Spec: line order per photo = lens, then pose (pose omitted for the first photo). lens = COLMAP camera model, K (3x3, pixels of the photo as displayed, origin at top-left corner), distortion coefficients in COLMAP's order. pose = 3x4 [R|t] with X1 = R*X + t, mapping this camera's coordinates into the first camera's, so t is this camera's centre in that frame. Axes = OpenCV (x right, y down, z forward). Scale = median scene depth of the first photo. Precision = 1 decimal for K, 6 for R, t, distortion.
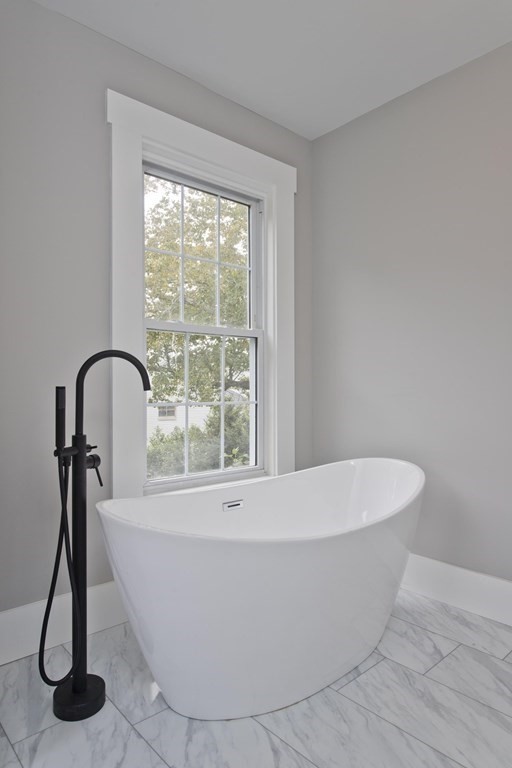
lens RADIAL K [[498.1, 0, 256.0], [0, 498.1, 384.0], [0, 0, 1]] dist [0.002616, 0.000502]
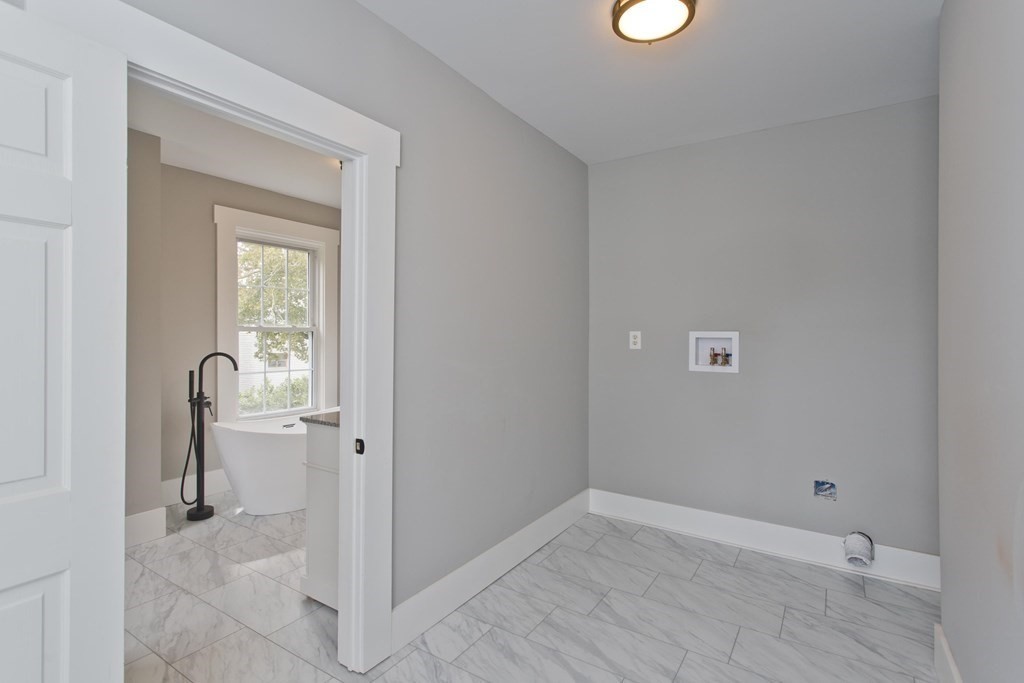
lens RADIAL K [[490.4, 0, 512.0], [0, 490.4, 341.5], [0, 0, 1]] dist [0.004191, 0.000324]
pose [[0.966303, 0.005278, 0.257355, 0.392973], [-0.009989, 0.999806, 0.017000, -0.163416], [-0.257215, -0.018998, 0.966167, -1.373933]]
